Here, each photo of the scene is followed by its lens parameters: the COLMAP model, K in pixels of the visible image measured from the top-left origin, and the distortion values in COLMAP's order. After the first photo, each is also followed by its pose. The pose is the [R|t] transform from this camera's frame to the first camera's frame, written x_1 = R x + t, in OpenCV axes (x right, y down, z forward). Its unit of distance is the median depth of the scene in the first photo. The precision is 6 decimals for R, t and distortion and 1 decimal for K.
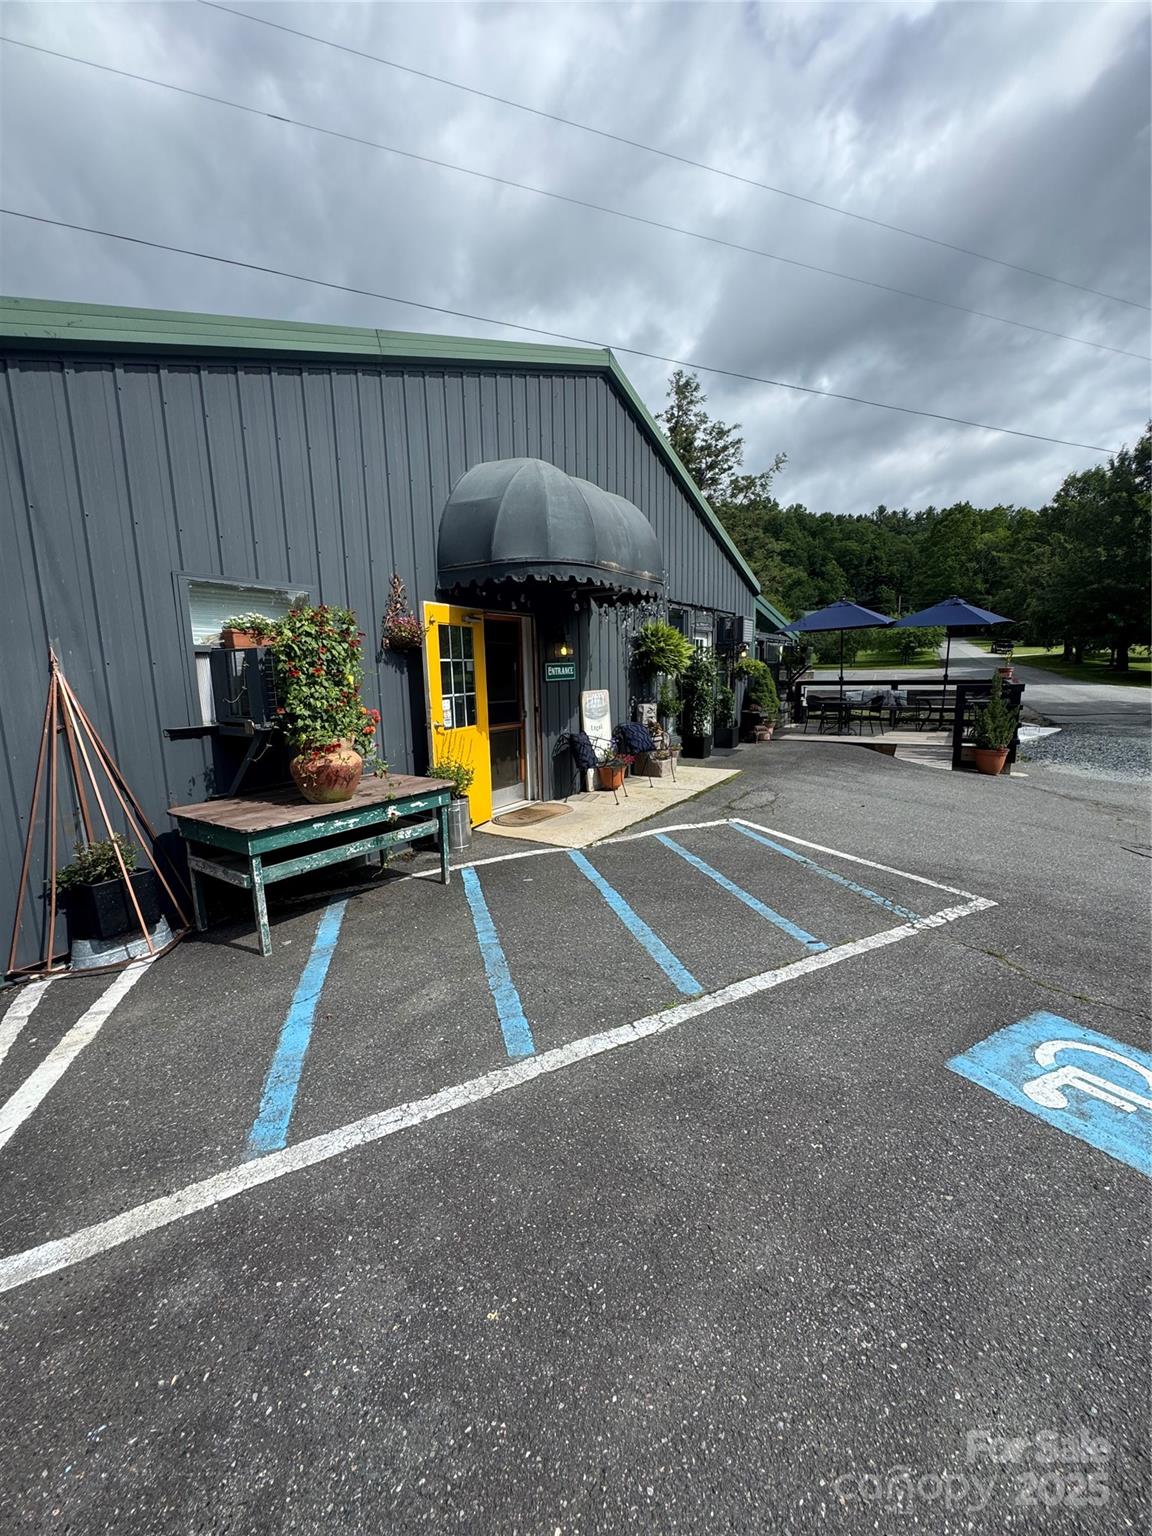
lens RADIAL K [[617.5, 0, 578.2], [0, 617.5, 765.1], [0, 0, 1]] dist [-0.004489, 0.000811]
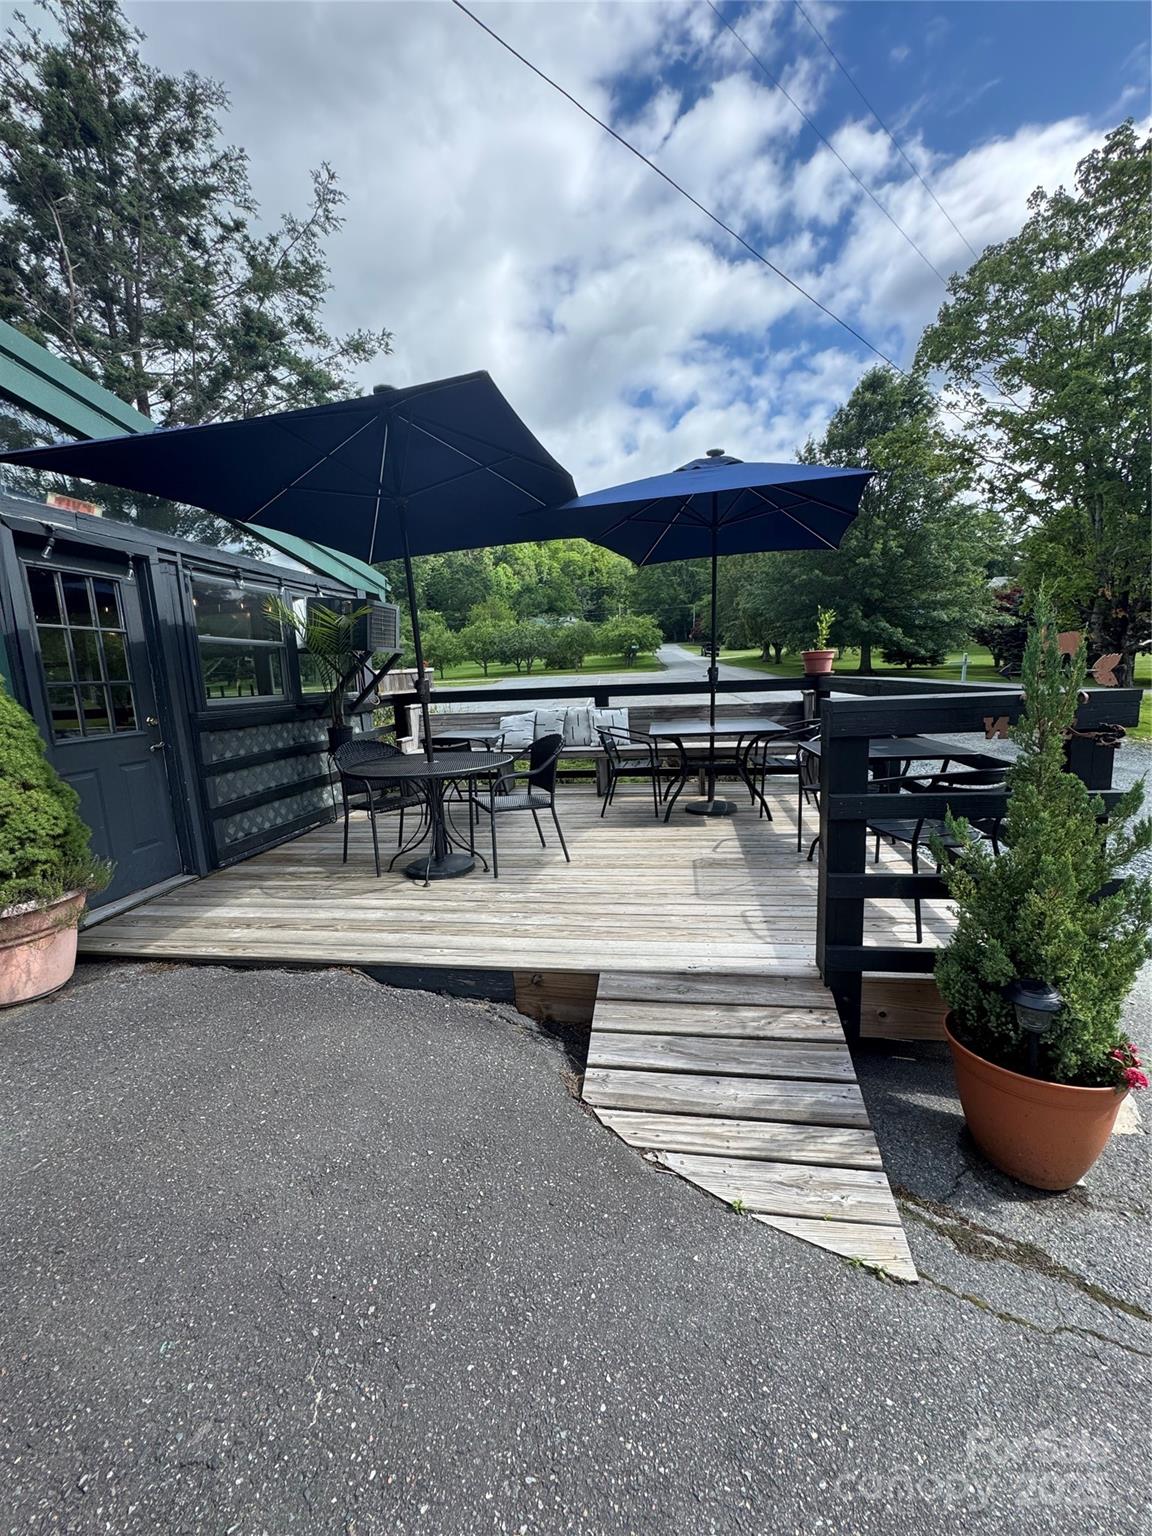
lens RADIAL K [[617.5, 0, 574.3], [0, 617.5, 769.6], [0, 0, 1]] dist [-0.004489, 0.000811]
pose [[0.923217, -0.076997, 0.376486, 0.833308], [0.079869, 0.996773, 0.007999, -0.212670], [-0.375887, 0.022685, 0.926388, 1.540016]]
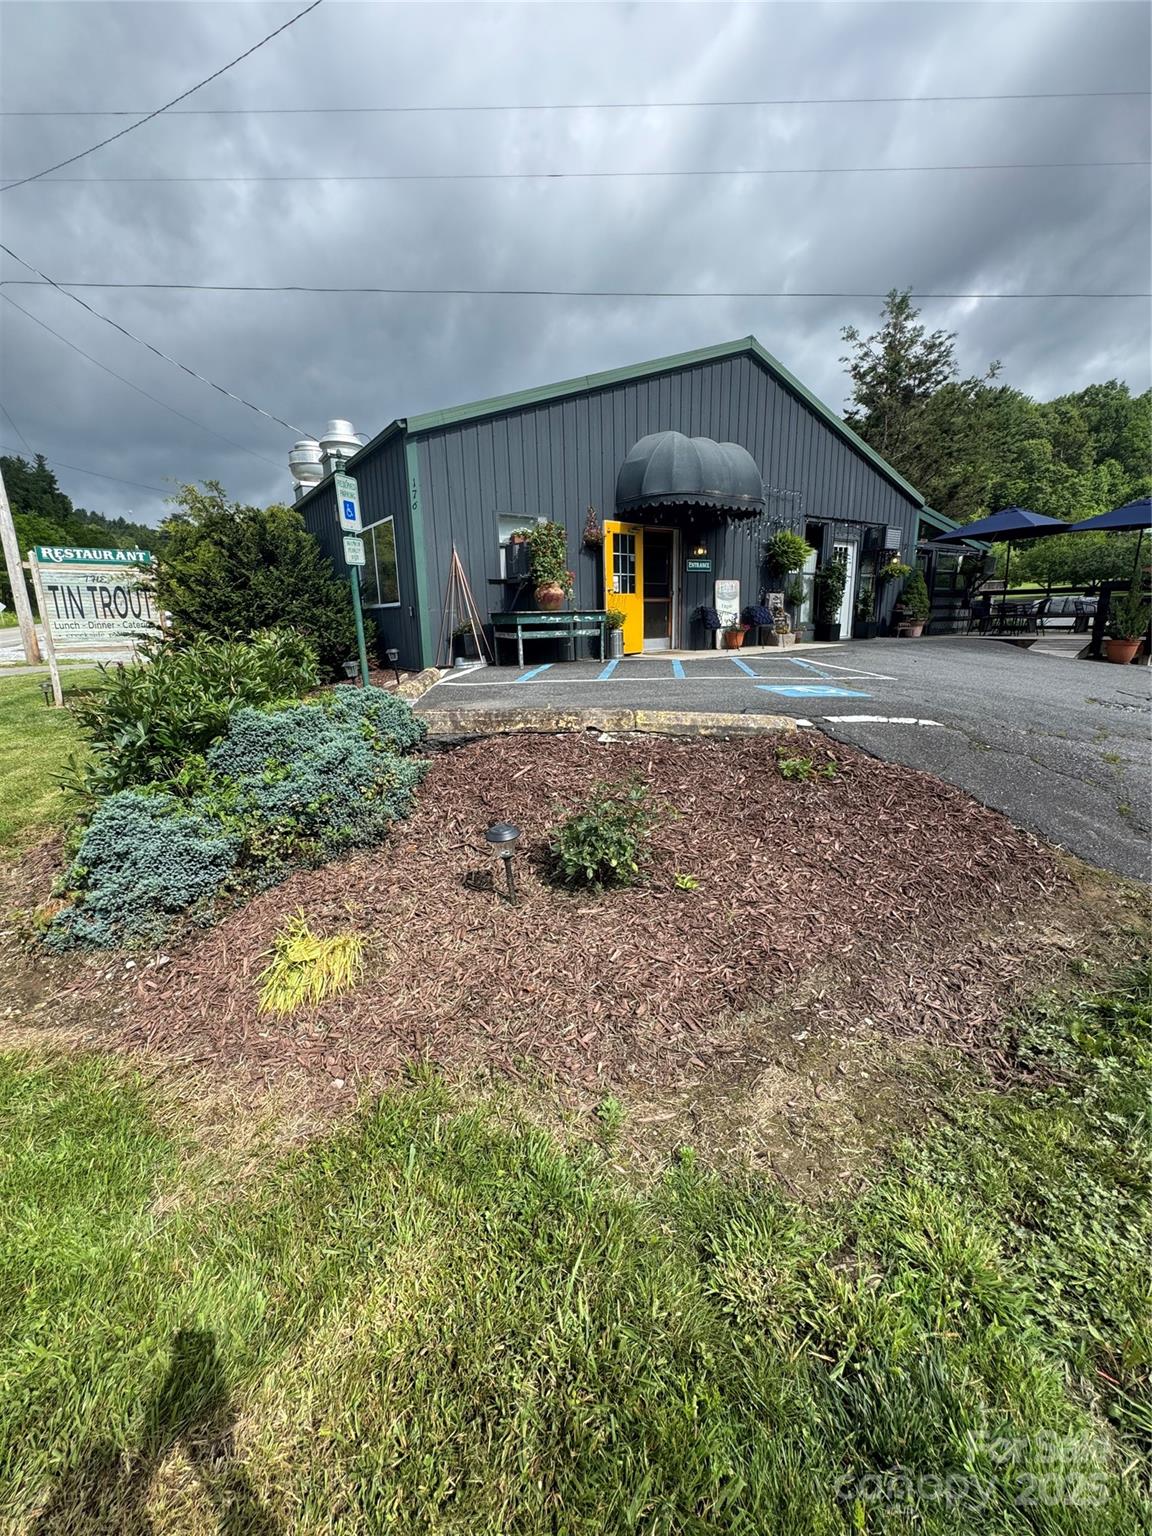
lens RADIAL K [[617.5, 0, 576.7], [0, 617.5, 769.2], [0, 0, 1]] dist [-0.004489, 0.000811]
pose [[0.925298, 0.095048, -0.367136, 0.347966], [-0.056195, 0.991760, 0.115129, 0.220935], [0.375054, -0.085897, 0.923015, -0.666287]]
